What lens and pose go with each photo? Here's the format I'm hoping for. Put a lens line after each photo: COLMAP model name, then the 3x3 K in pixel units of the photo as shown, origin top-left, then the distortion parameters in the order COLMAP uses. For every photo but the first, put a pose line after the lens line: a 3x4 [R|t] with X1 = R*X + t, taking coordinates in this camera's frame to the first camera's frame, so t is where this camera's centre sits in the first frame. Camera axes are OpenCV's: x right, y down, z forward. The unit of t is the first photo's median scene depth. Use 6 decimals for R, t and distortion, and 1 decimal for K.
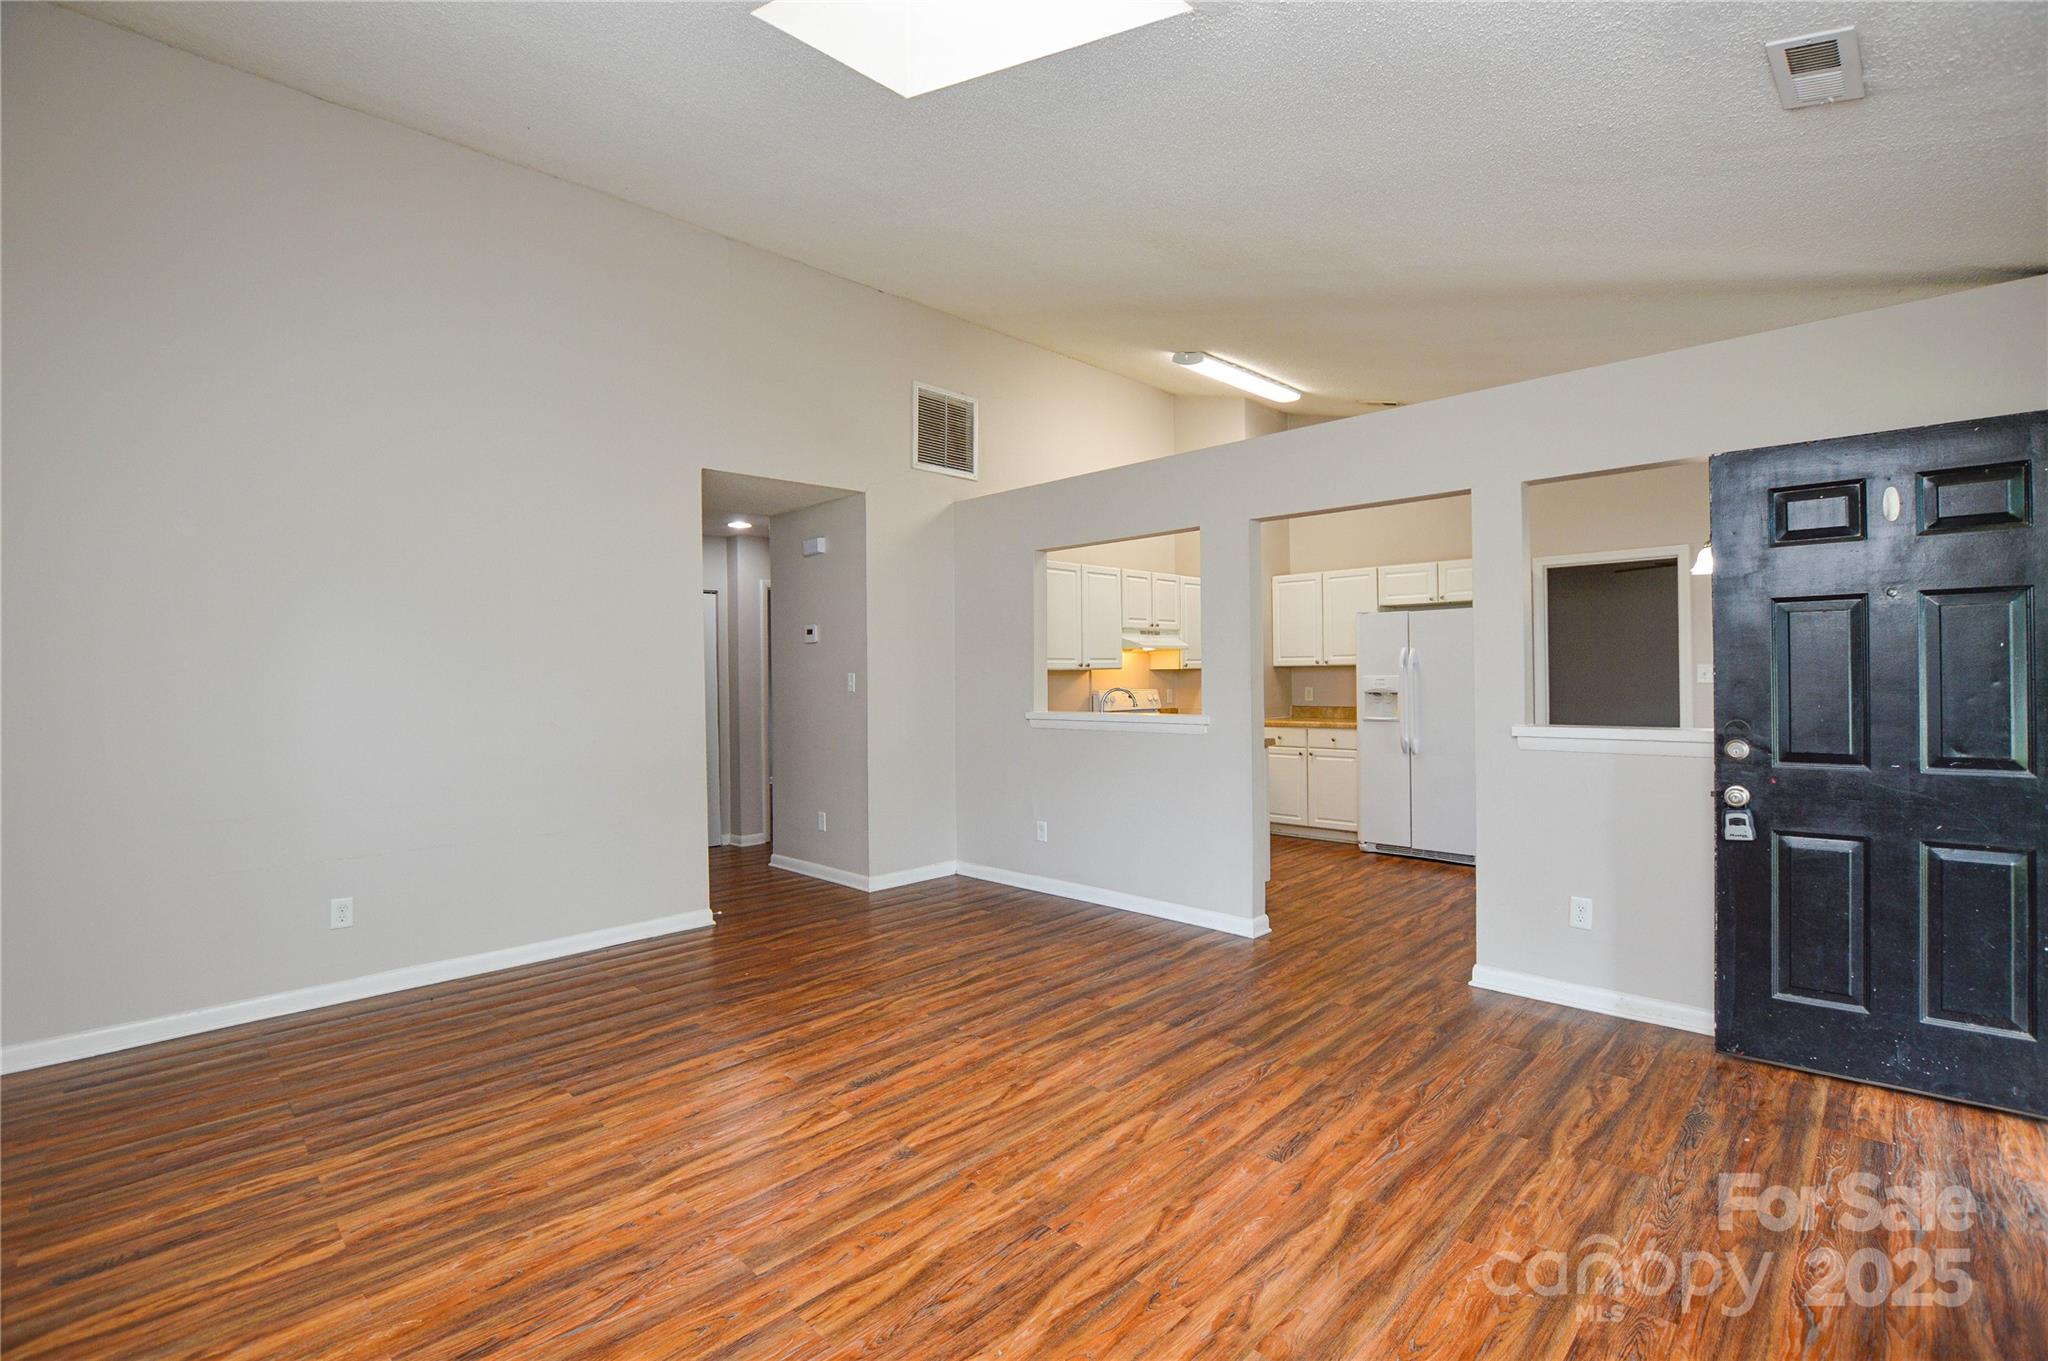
lens RADIAL K [[910.4, 0, 1022.5], [0, 910.4, 679.3], [0, 0, 1]] dist [-0.026137, 0.000071]
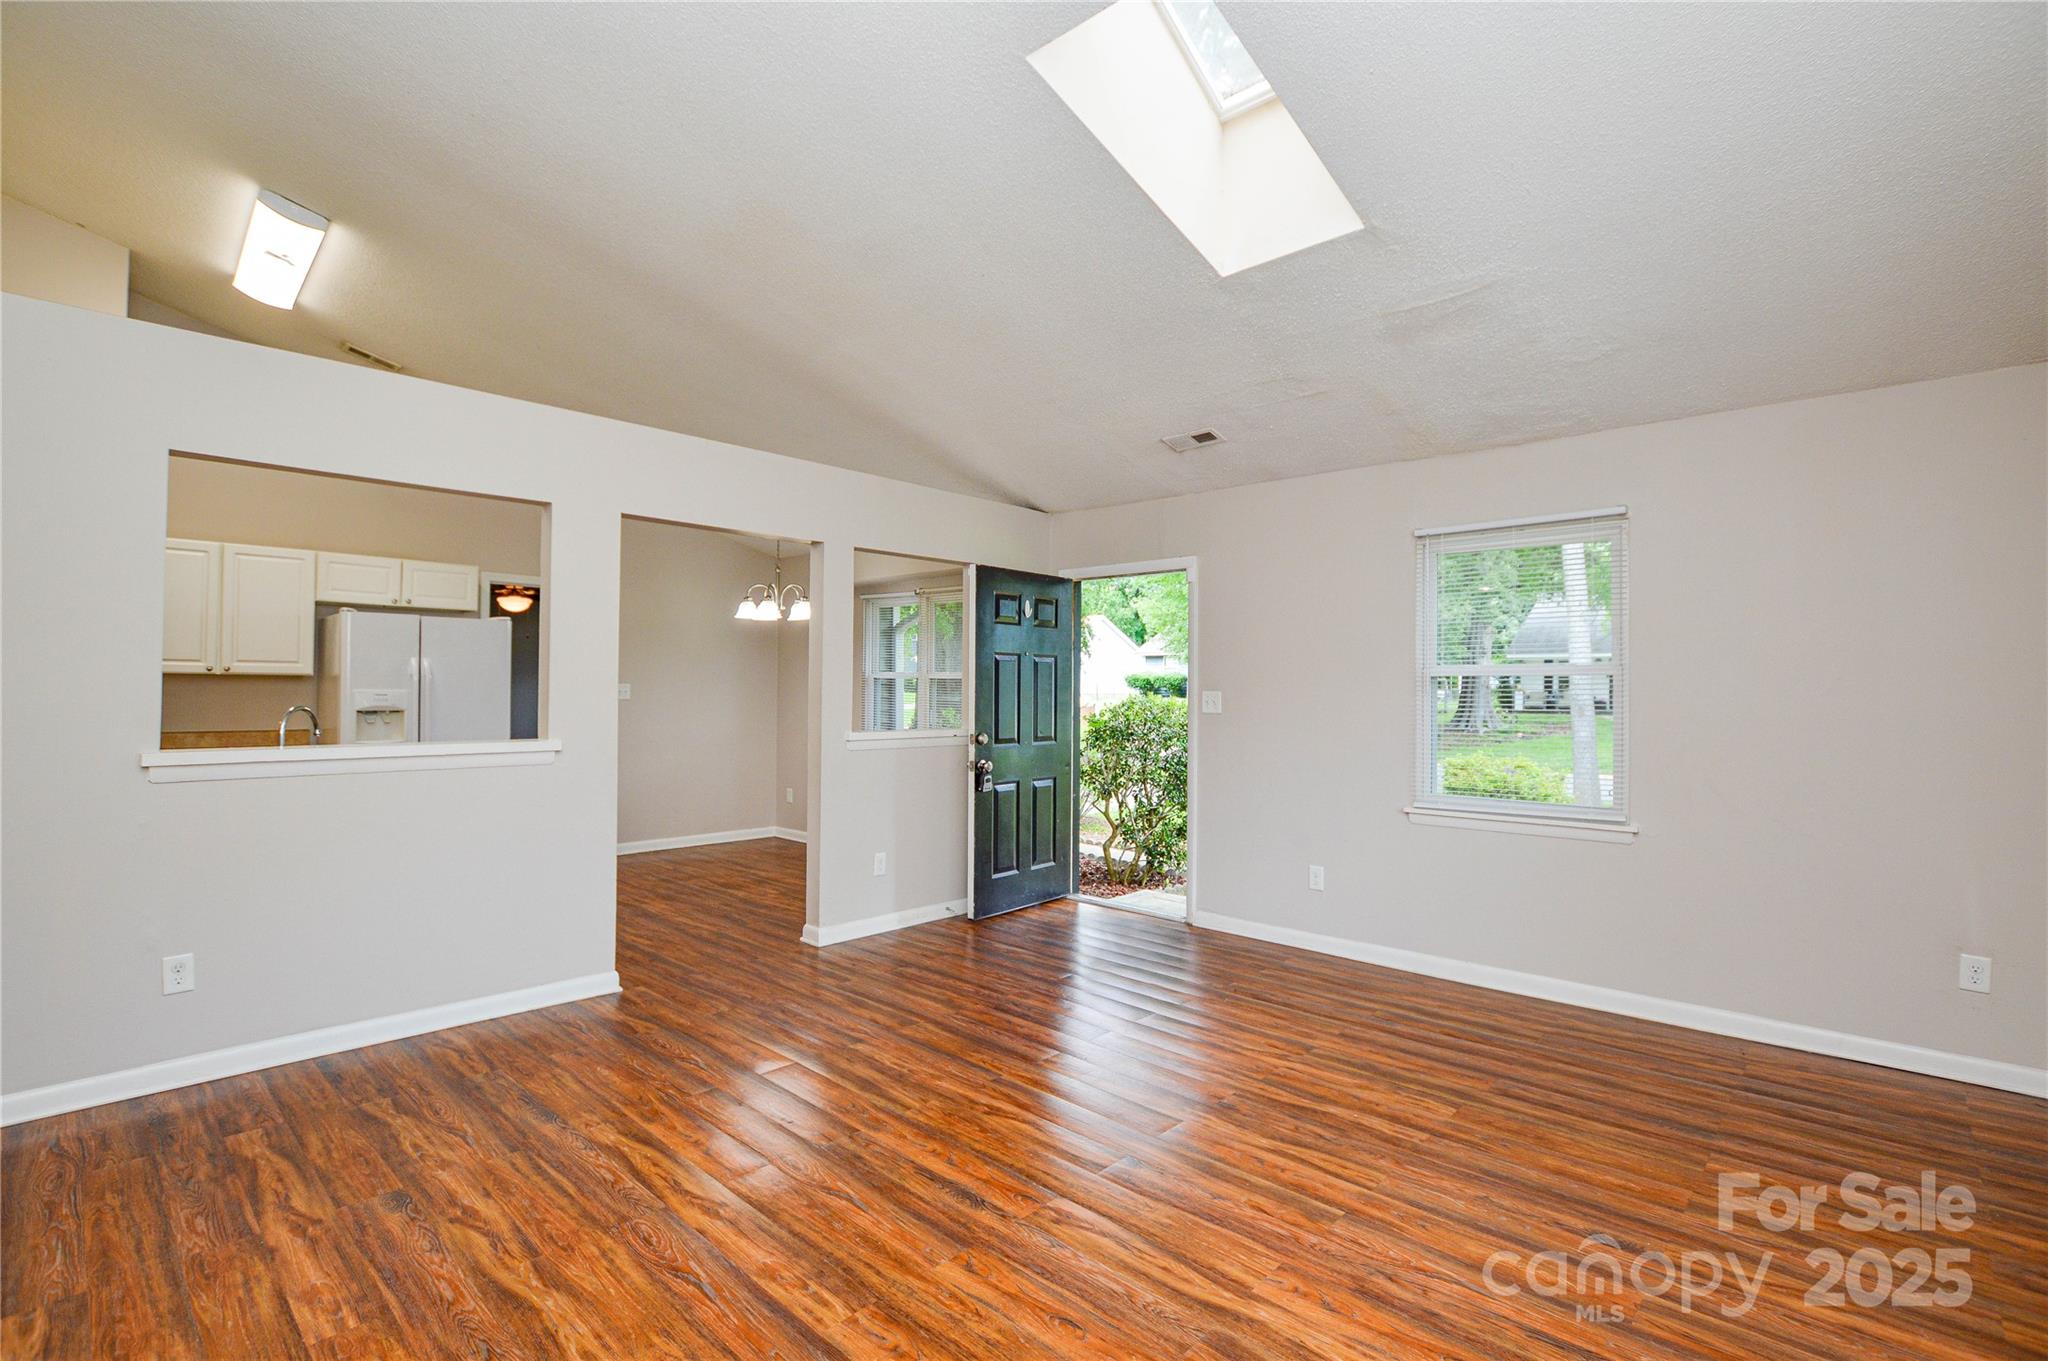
lens RADIAL K [[921.9, 0, 1031.1], [0, 921.9, 677.8], [0, 0, 1]] dist [-0.023559, 0.000990]
pose [[-0.027980, 0.025194, 0.999291, -0.911690], [-0.006586, 0.999656, -0.025388, 0.005006], [-0.999587, -0.007291, -0.027804, 0.891183]]
